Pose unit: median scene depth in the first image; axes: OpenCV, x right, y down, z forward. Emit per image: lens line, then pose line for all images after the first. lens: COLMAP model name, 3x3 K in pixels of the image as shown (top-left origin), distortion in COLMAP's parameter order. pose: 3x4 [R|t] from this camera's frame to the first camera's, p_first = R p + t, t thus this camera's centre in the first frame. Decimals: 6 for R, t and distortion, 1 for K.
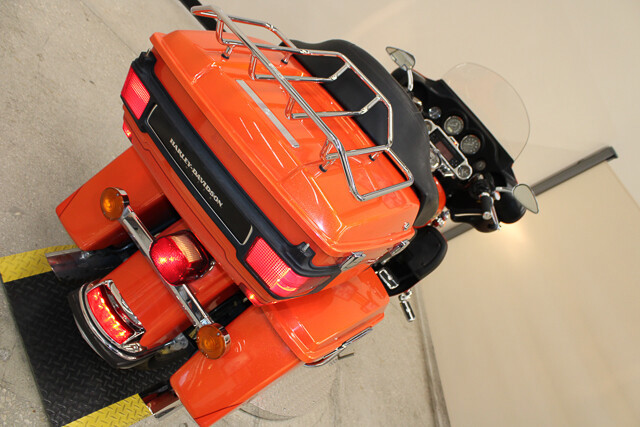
lens RADIAL K [[526.4, 0, 321.2], [0, 526.4, 224.7], [0, 0, 1]] dist [-0.173966, 0.155384]
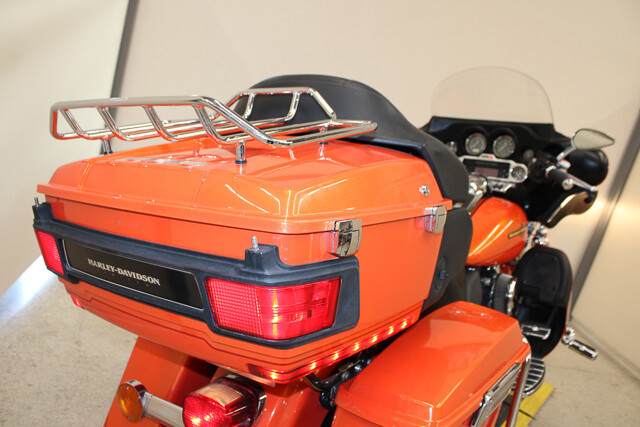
lens RADIAL K [[526.4, 0, 321.2], [0, 526.4, 224.7], [0, 0, 1]] dist [-0.173966, 0.155384]
pose [[0.786058, -0.612136, -0.086033, 0.040979], [0.538291, 0.746266, -0.391573, 0.125043], [0.303900, 0.261488, 0.916116, 0.150305]]
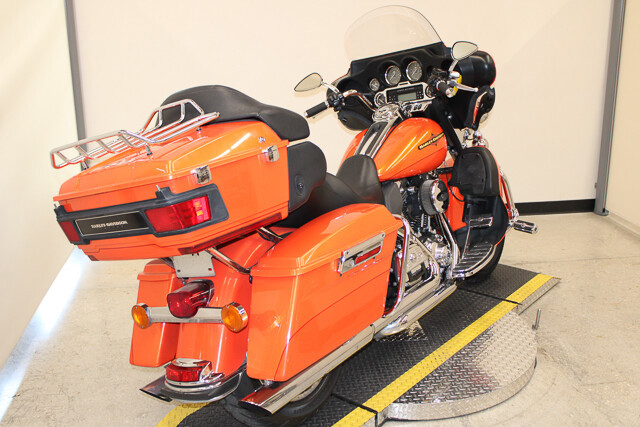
lens RADIAL K [[685.2, 0, 320.0], [0, 685.2, 213.5], [0, 0, 1]] dist [-0.150688, 0.303387]
pose [[0.584324, -0.795086, -0.162493, 0.188067], [0.679472, 0.588817, -0.437736, 0.471531], [0.443716, 0.145370, 0.884298, -0.192433]]
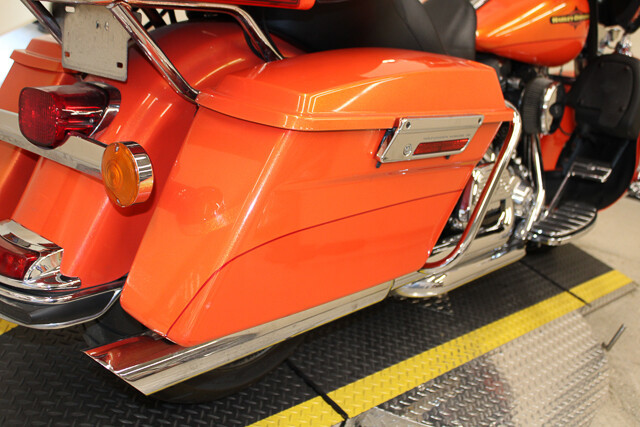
lens RADIAL K [[685.2, 0, 320.0], [0, 685.2, 213.5], [0, 0, 1]] dist [-0.150688, 0.303387]
pose [[0.804592, -0.536212, -0.255163, 0.058032], [0.442591, 0.827974, -0.344344, 0.300538], [0.395910, 0.164124, 0.903504, 0.229527]]
